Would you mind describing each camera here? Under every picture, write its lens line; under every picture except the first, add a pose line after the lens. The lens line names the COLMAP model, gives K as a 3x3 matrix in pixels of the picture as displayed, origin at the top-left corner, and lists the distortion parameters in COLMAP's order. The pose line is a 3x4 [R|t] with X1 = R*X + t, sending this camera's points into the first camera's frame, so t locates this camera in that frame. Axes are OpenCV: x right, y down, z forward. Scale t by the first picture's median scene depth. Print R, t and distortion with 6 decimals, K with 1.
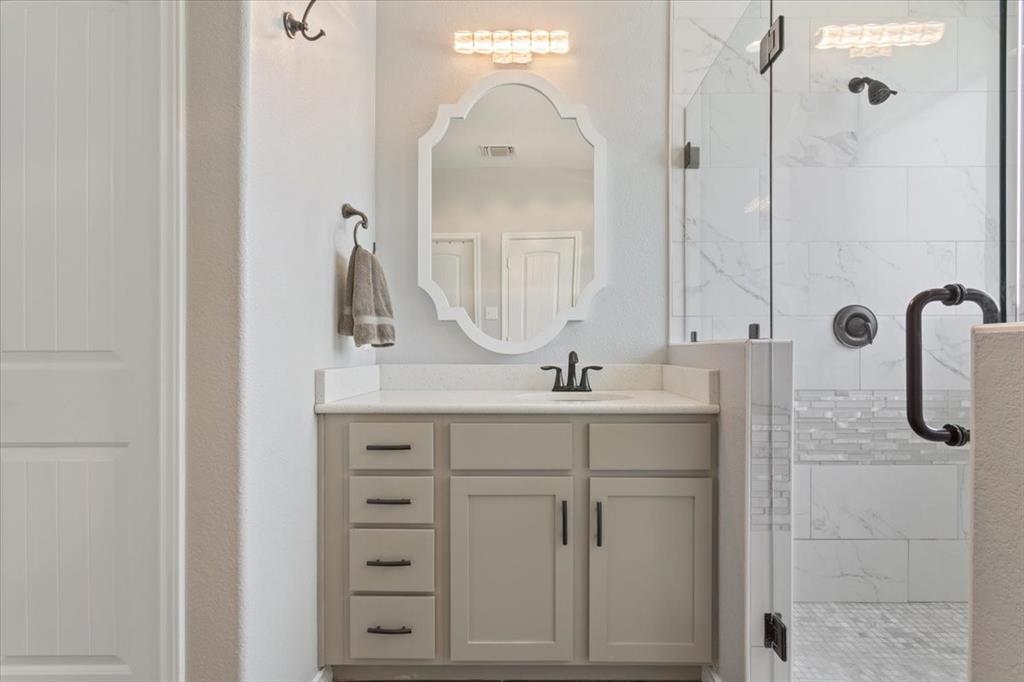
lens RADIAL K [[486.6, 0, 512.0], [0, 486.6, 341.0], [0, 0, 1]] dist [0.000853, 0.000112]
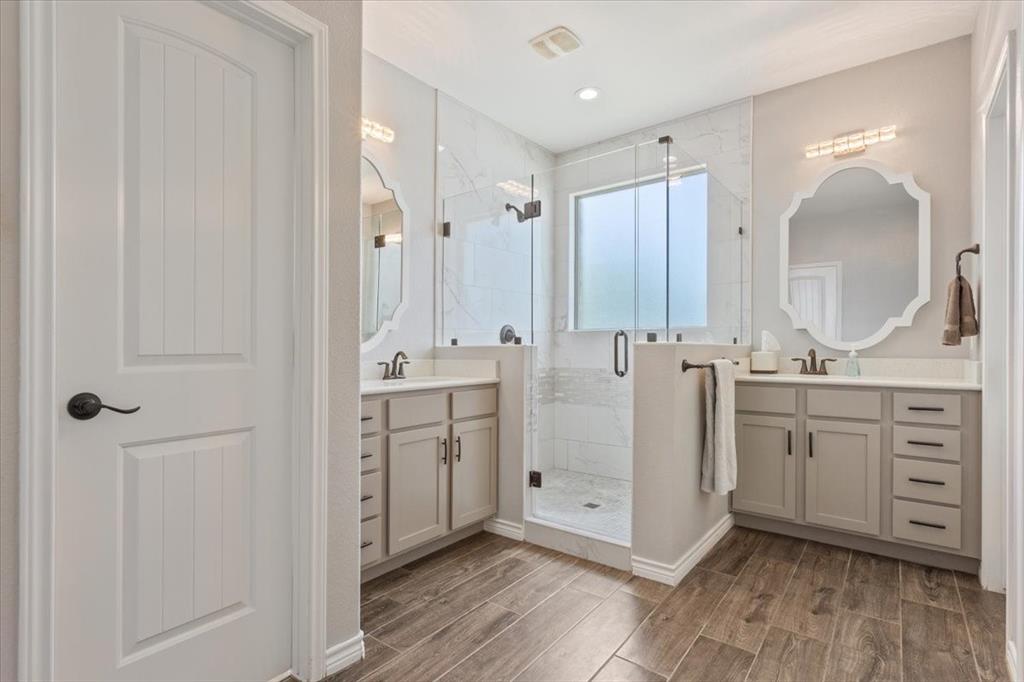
lens RADIAL K [[486.6, 0, 512.0], [0, 486.6, 341.0], [0, 0, 1]] dist [0.000853, 0.000112]
pose [[0.615567, 0.007212, 0.788052, -0.810218], [-0.007818, 0.999965, -0.003044, -0.007893], [-0.788046, -0.004287, 0.615601, -0.173646]]
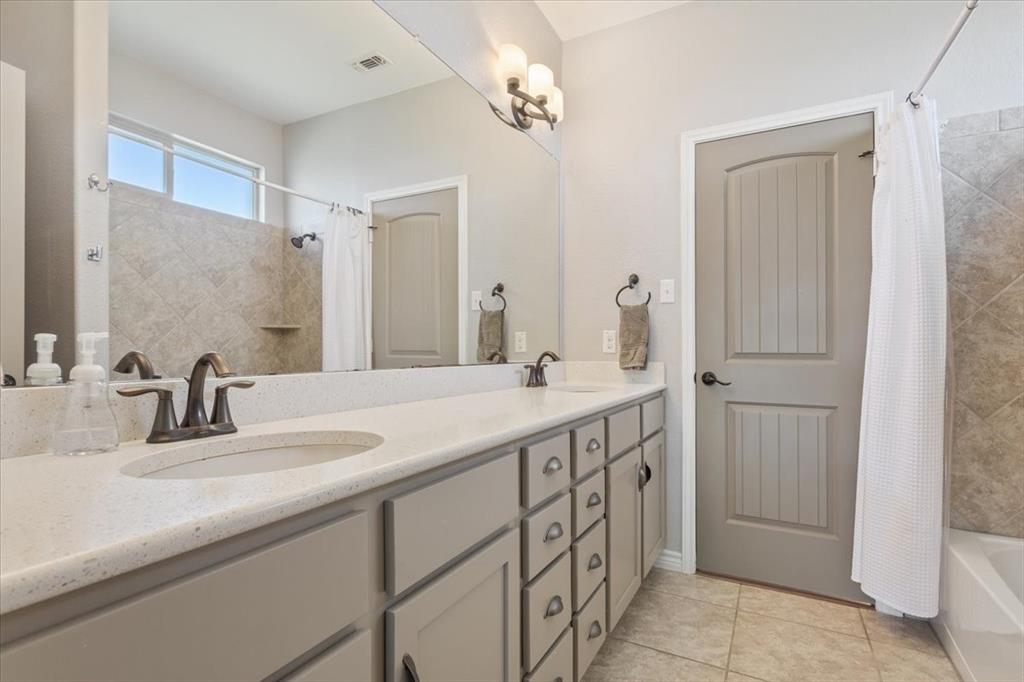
lens RADIAL K [[525.5, 0, 512.0], [0, 525.5, 341.0], [0, 0, 1]] dist [0.000937, 0.000083]
pose [[0.465195, 0.005461, 0.885191, -0.185460], [-0.009636, 0.999953, -0.001105, 0.008096], [-0.885156, -0.008015, 0.465226, 0.494573]]
